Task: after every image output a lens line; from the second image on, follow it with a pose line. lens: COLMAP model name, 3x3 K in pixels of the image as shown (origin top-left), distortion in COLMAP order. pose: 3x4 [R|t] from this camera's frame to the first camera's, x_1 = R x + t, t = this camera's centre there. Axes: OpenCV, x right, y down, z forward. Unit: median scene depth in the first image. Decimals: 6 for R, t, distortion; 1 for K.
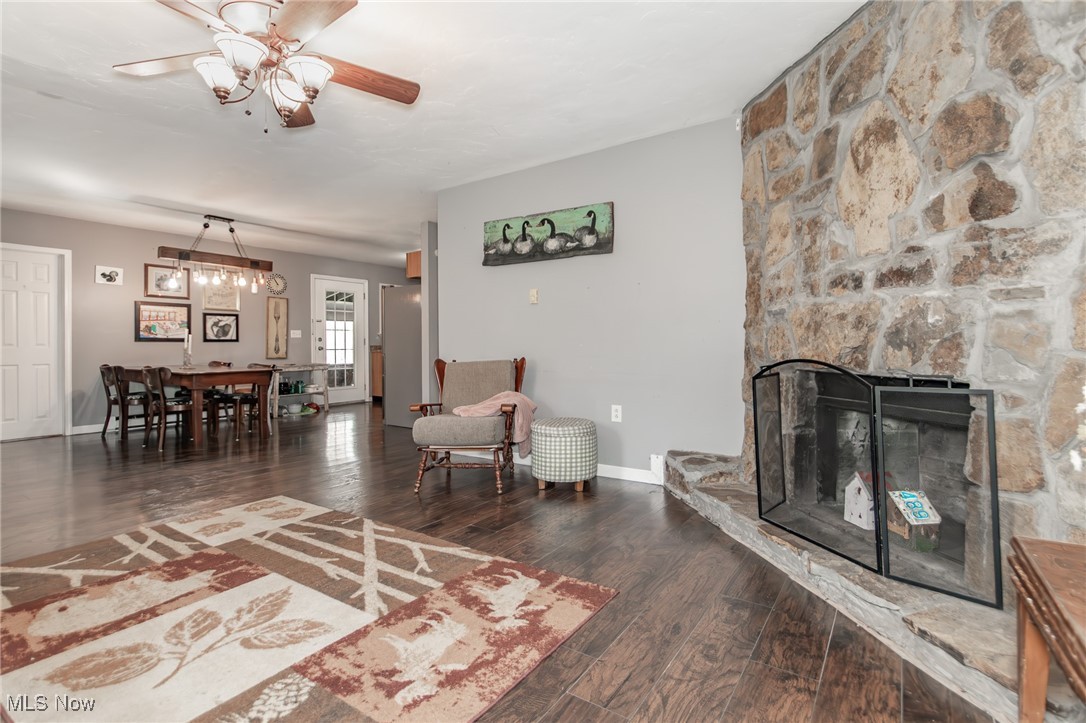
lens RADIAL K [[516.5, 0, 535.7], [0, 516.5, 344.3], [0, 0, 1]] dist [0.022184, -0.014816]
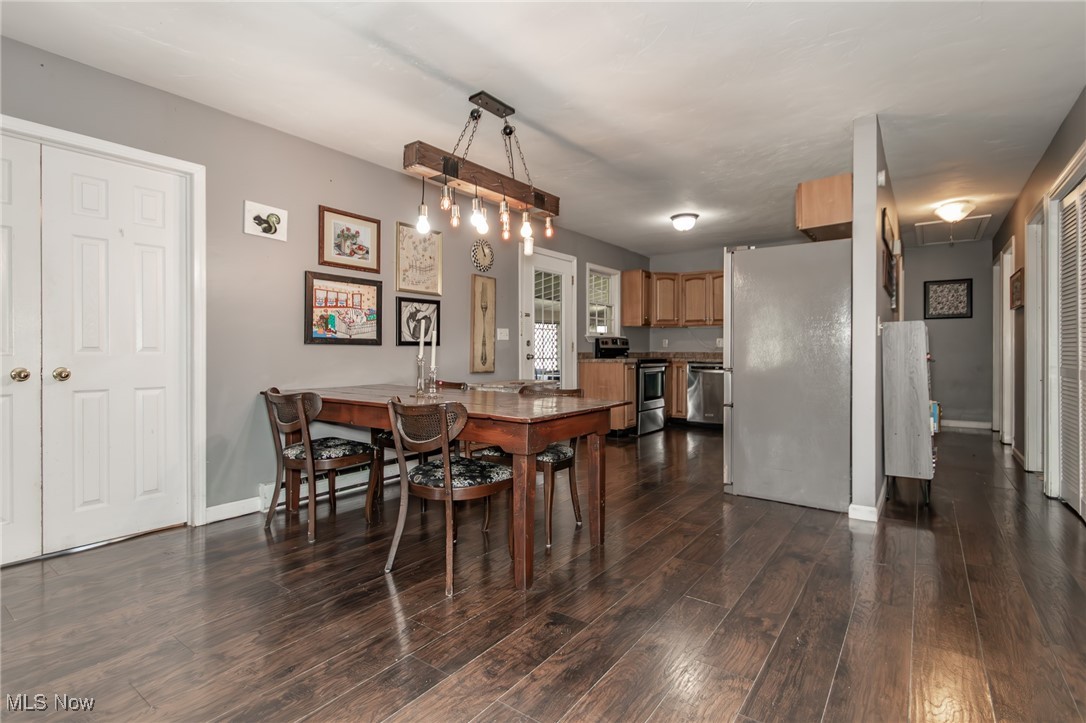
lens RADIAL K [[515.3, 0, 547.6], [0, 515.3, 355.0], [0, 0, 1]] dist [0.013868, -0.000178]
pose [[0.999898, 0.006290, -0.012824, -1.203813], [-0.006173, 0.999939, 0.009129, -0.000652], [0.012880, -0.009049, 0.999876, 1.076627]]
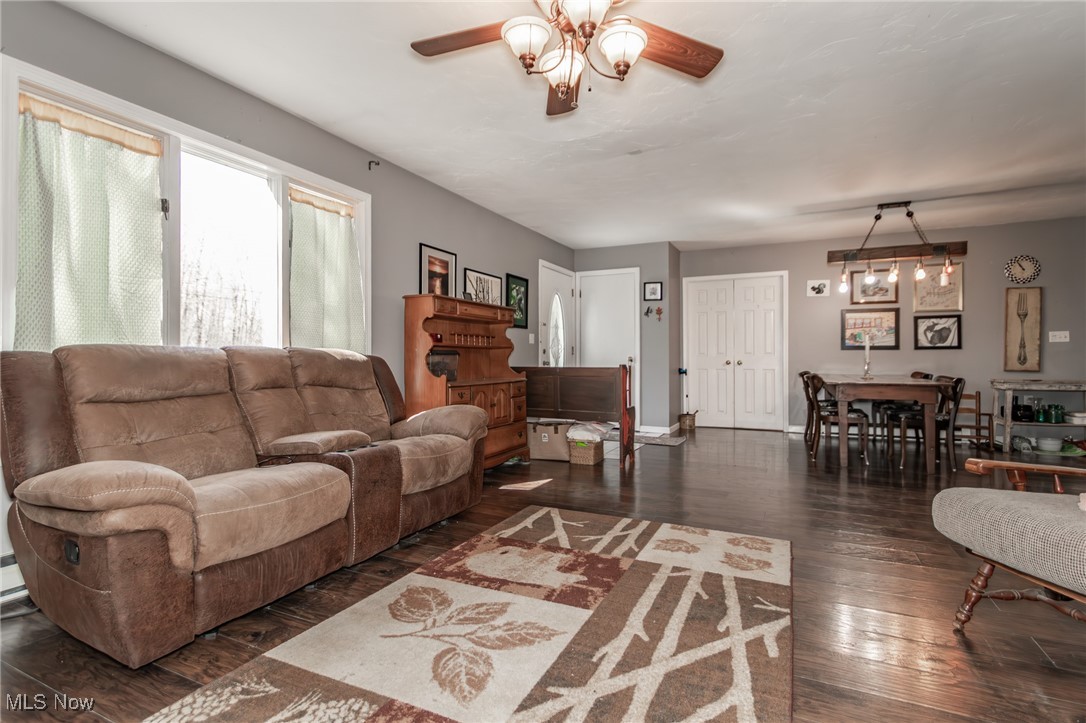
lens RADIAL K [[508.3, 0, 559.1], [0, 508.3, 355.6], [0, 0, 1]] dist [0.005039, -0.000386]
pose [[0.174481, 0.000251, -0.984660, 0.272849], [0.001425, 0.999999, 0.000507, 0.011926], [0.984659, -0.001492, 0.174481, 0.679784]]
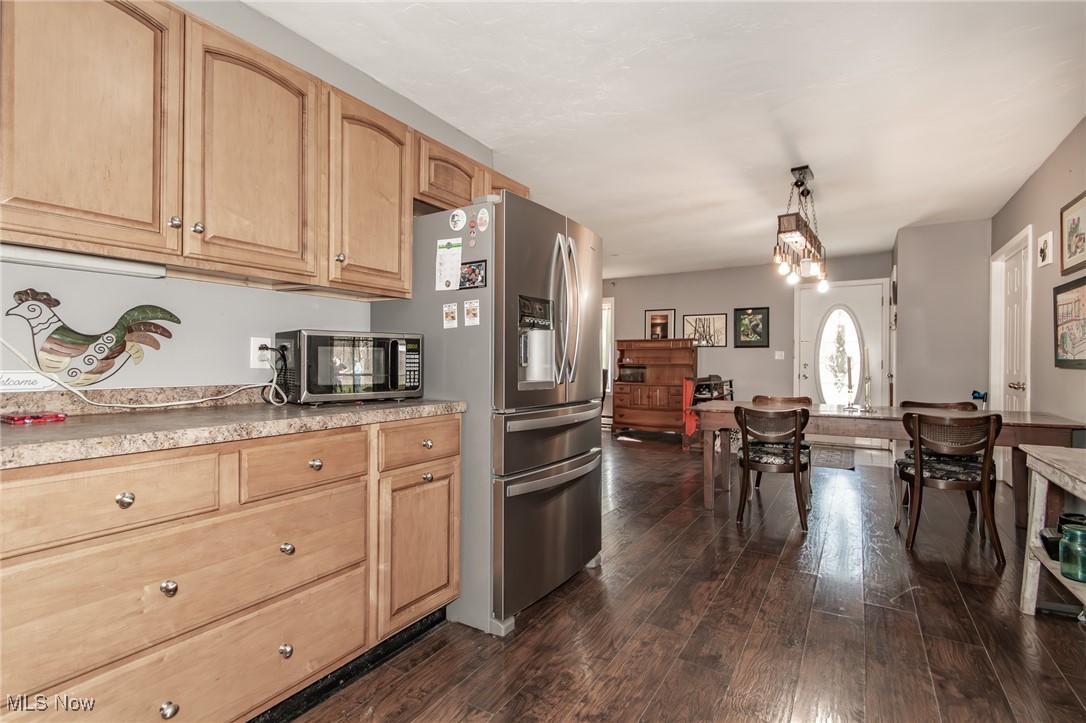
lens RADIAL K [[509.4, 0, 537.5], [0, 509.4, 360.0], [0, 0, 1]] dist [0.002046, -0.000282]
pose [[-0.998665, 0.001544, -0.051639, -0.555424], [0.001854, 0.999981, -0.005963, -0.023780], [0.051629, -0.006051, -0.998648, 3.534101]]
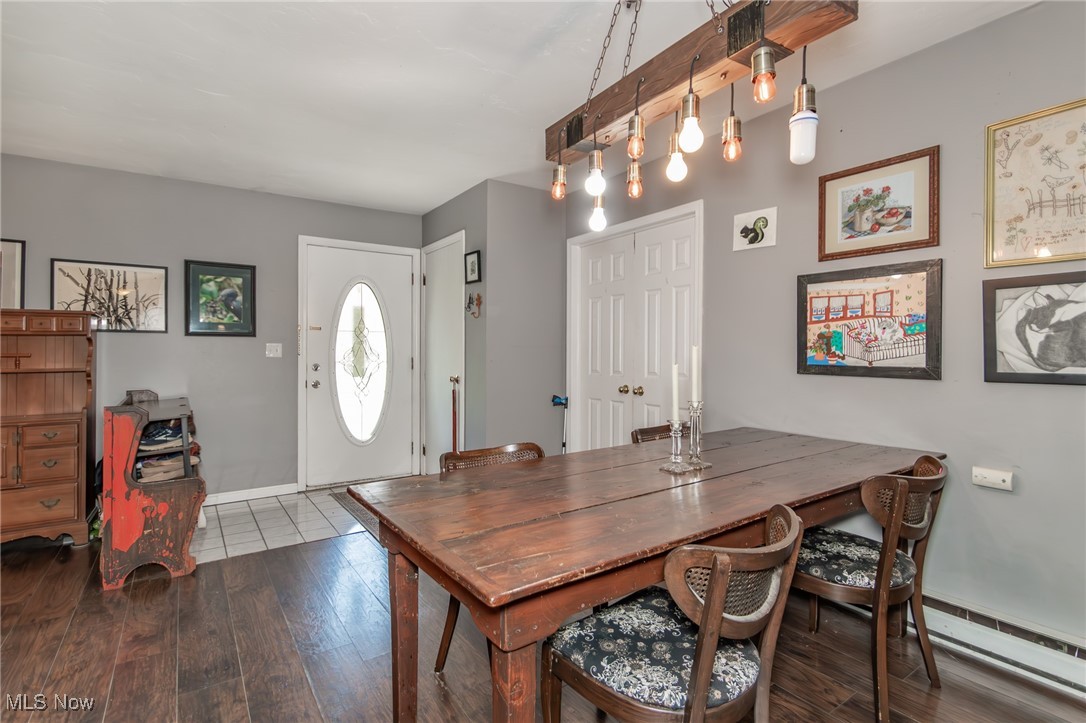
lens RADIAL K [[518.6, 0, 546.0], [0, 518.6, 354.6], [0, 0, 1]] dist [-0.001355, -0.000494]
pose [[-0.344980, 0.011250, -0.938543, -0.744936], [0.003843, 0.999937, 0.010573, -0.061890], [0.938602, 0.000041, -0.345002, 2.283334]]
